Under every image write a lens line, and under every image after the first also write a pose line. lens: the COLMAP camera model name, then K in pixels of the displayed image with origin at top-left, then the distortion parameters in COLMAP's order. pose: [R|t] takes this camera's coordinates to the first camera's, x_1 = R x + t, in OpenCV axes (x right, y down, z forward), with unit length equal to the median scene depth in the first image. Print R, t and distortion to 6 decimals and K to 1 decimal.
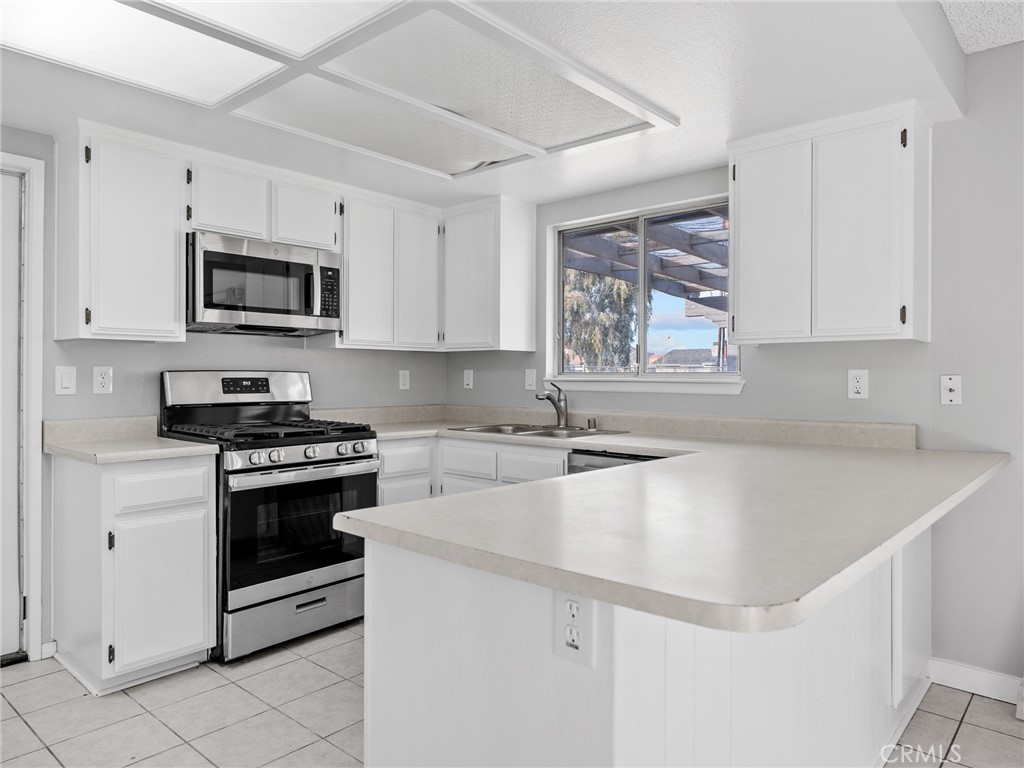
lens RADIAL K [[674.7, 0, 522.2], [0, 674.7, 373.9], [0, 0, 1]] dist [0.002841, -0.001149]
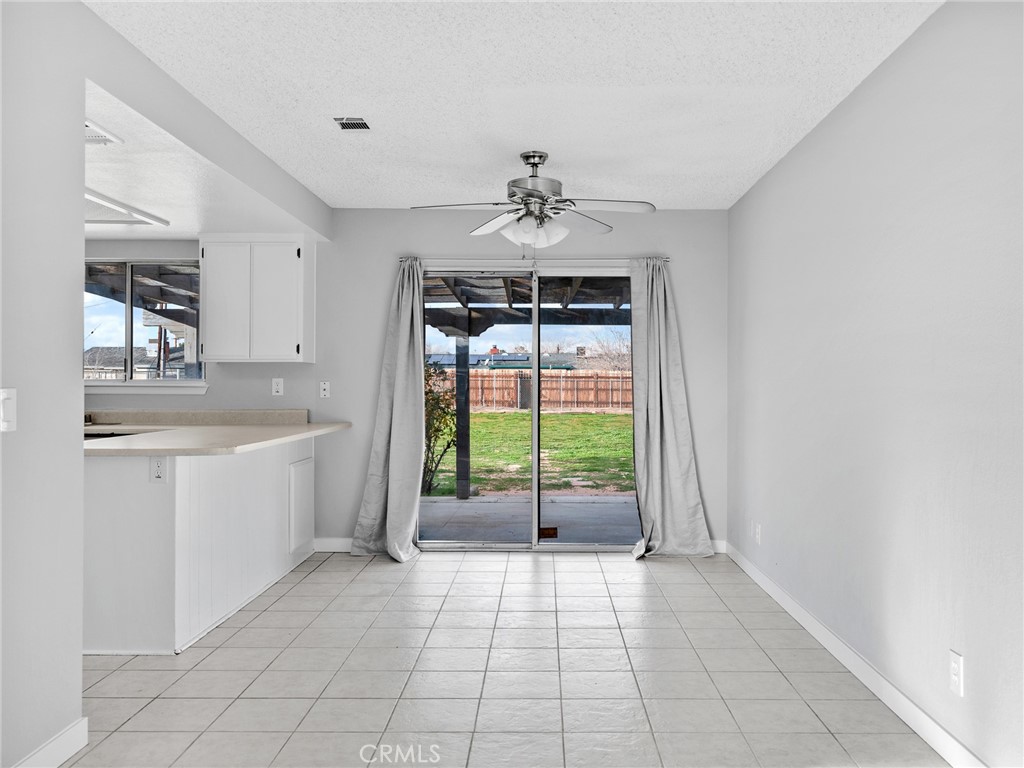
lens RADIAL K [[803.6, 0, 520.5], [0, 803.6, 385.0], [0, 0, 1]] dist [0.012479, 0.001893]
pose [[0.759273, -0.002117, 0.650769, -0.300267], [-0.002730, 0.999976, 0.006438, -0.003676], [-0.650766, -0.006664, 0.759249, -0.789424]]
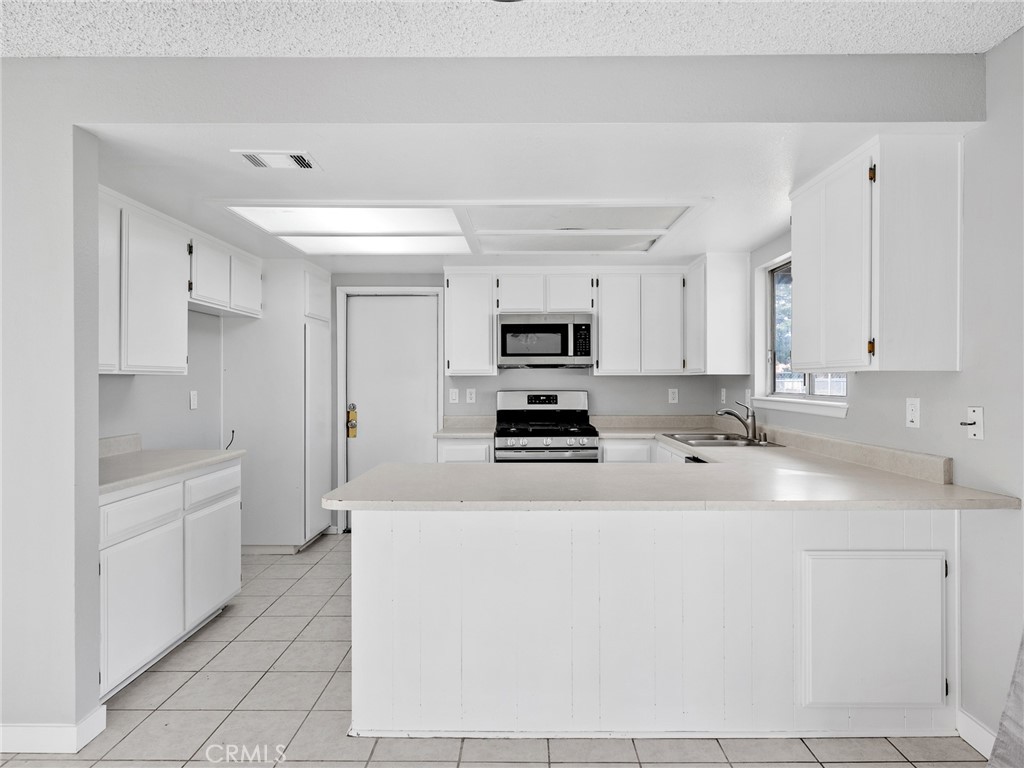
lens RADIAL K [[590.4, 0, 537.0], [0, 590.4, 381.2], [0, 0, 1]] dist [0.000936, -0.000291]
pose [[0.672515, -0.002297, -0.740080, 0.656669], [0.004724, 0.999988, 0.001190, -0.029471], [0.740069, -0.004297, 0.672518, 0.018230]]
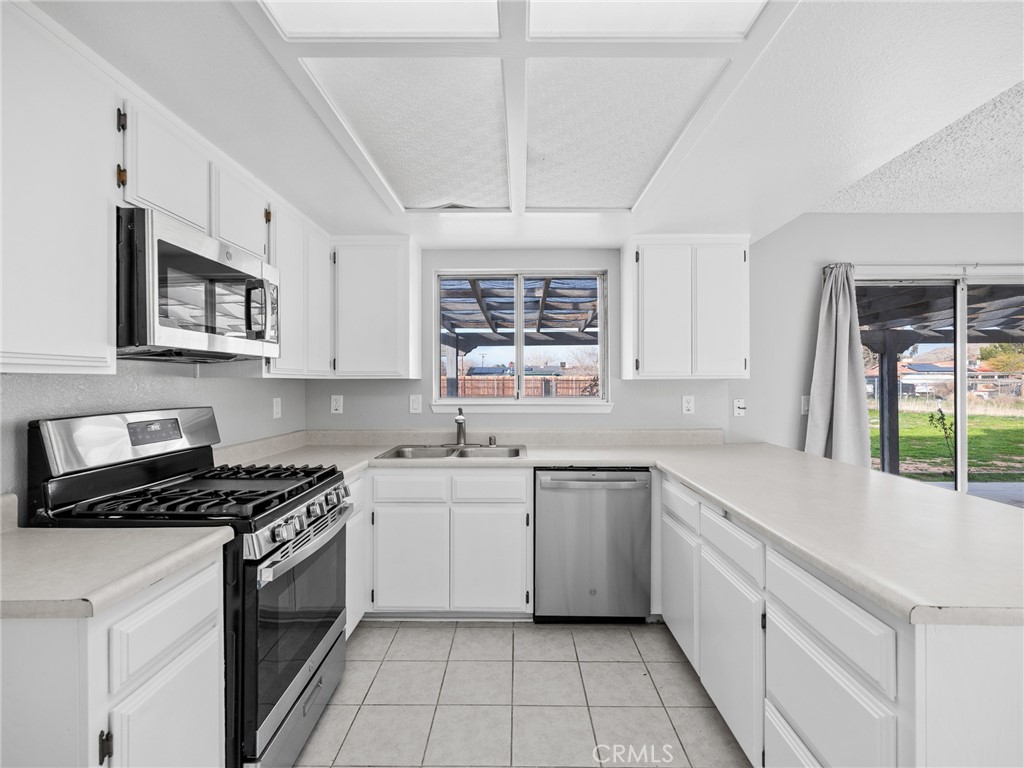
lens RADIAL K [[468.1, 0, 517.3], [0, 468.1, 380.7], [0, 0, 1]] dist [-0.003517, -0.000084]
pose [[0.764982, -0.001496, 0.644050, -0.437484], [0.003794, 0.999990, -0.002183, -0.034494], [-0.644040, 0.004113, 0.764981, 0.363287]]
